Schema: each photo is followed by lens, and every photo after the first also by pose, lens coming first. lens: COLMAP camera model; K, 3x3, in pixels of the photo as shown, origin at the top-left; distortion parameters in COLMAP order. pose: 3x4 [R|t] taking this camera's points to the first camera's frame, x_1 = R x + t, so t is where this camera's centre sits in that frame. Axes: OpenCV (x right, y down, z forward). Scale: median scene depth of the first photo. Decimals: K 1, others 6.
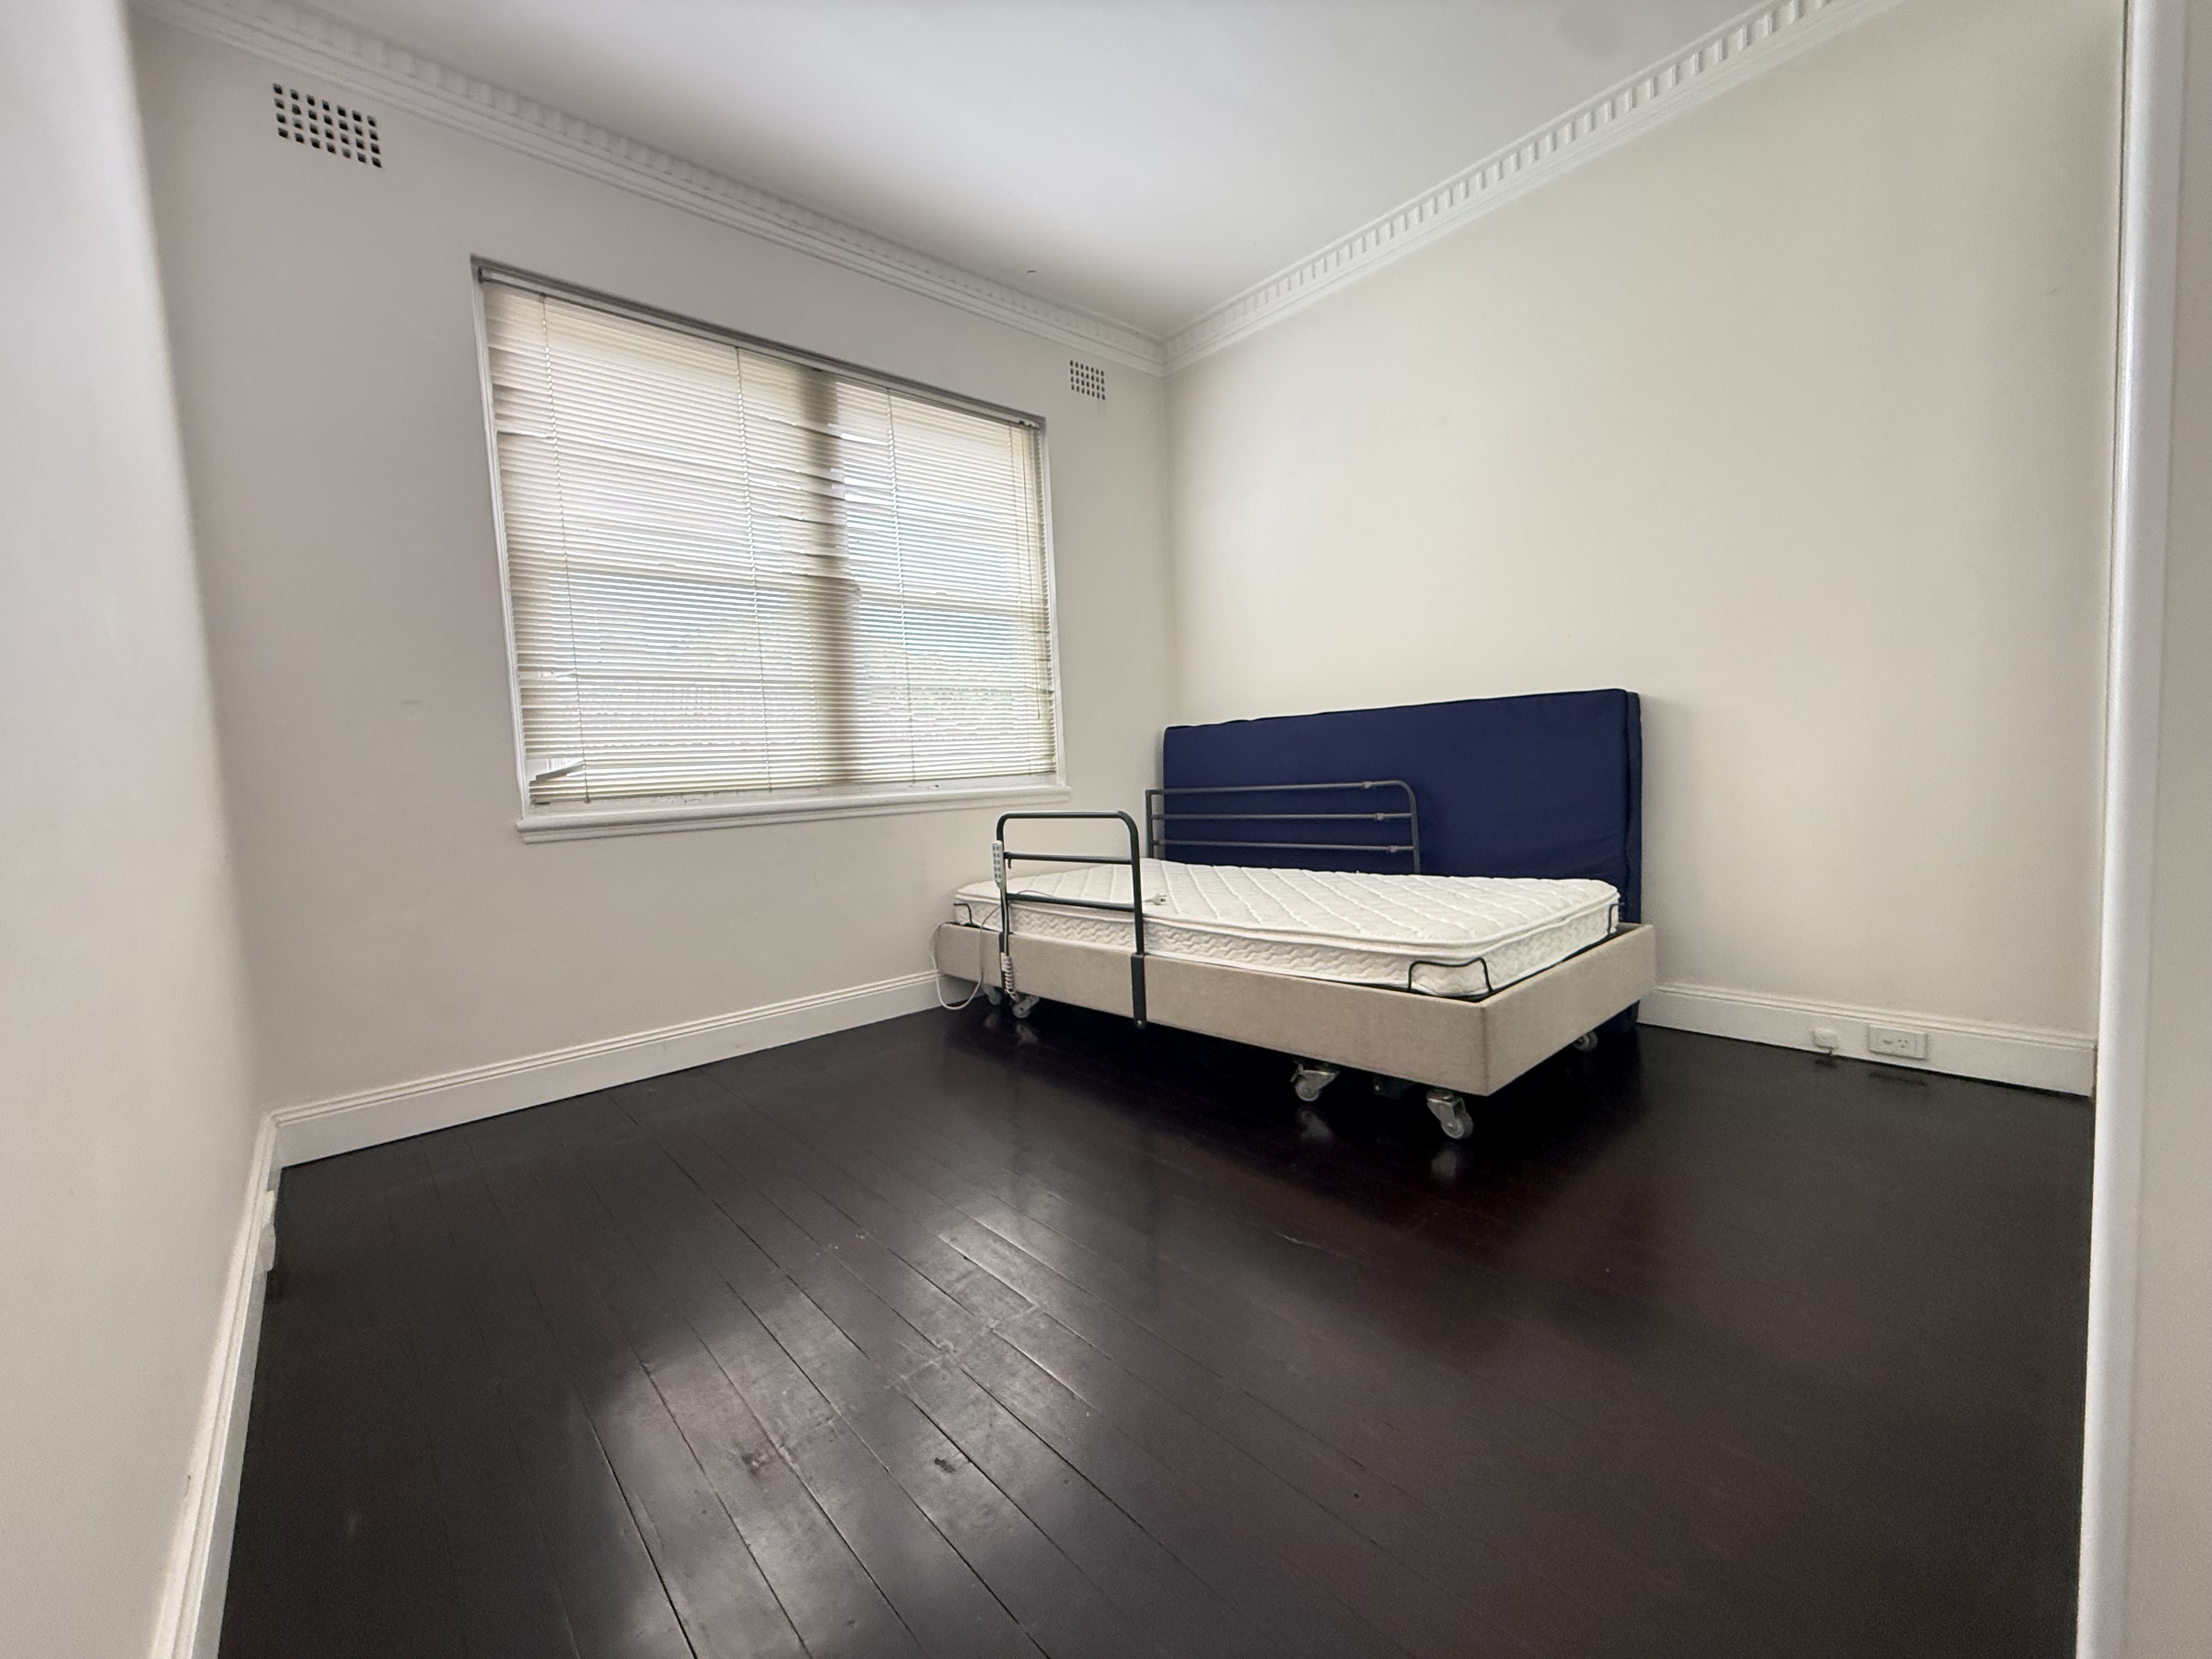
lens RADIAL K [[883.6, 0, 1100.7], [0, 883.6, 825.7], [0, 0, 1]] dist [0.001564, -0.000078]
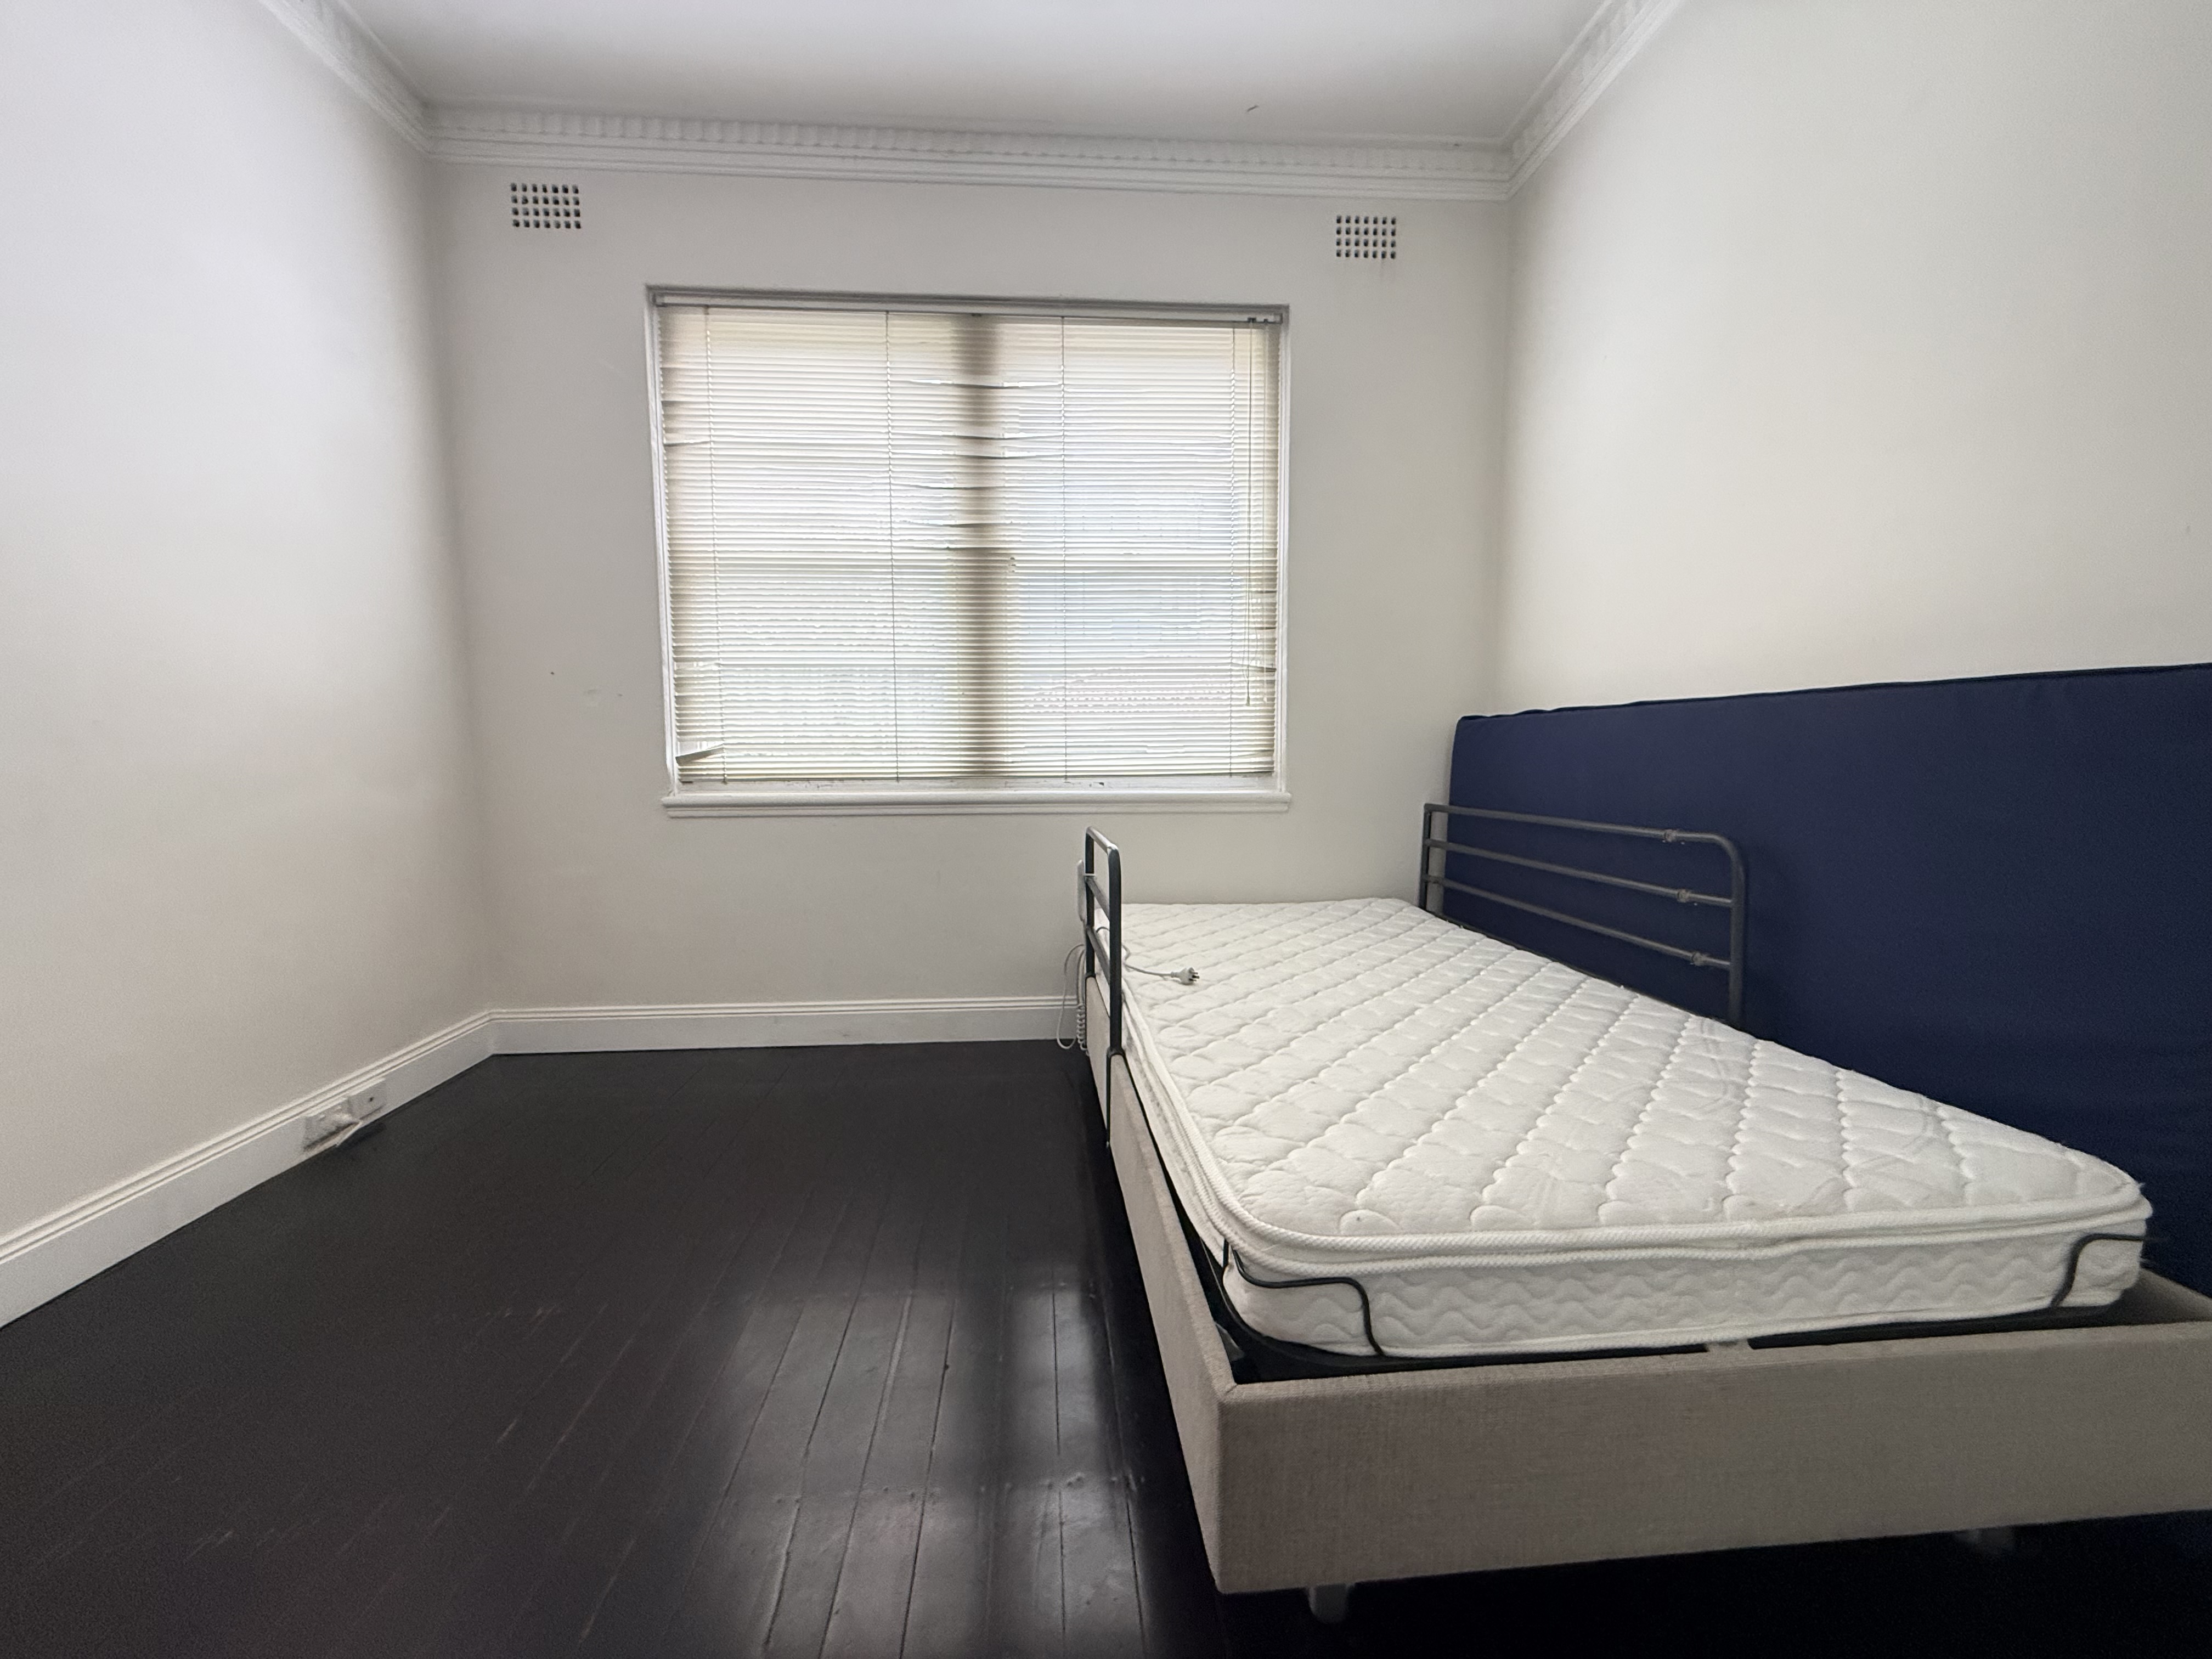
lens RADIAL K [[883.6, 0, 1100.7], [0, 883.6, 825.7], [0, 0, 1]] dist [0.001564, -0.000078]
pose [[0.793930, 0.094829, -0.600569, 0.368071], [-0.073458, 0.995487, 0.060078, -0.062378], [0.603556, -0.003581, 0.797313, 0.358313]]
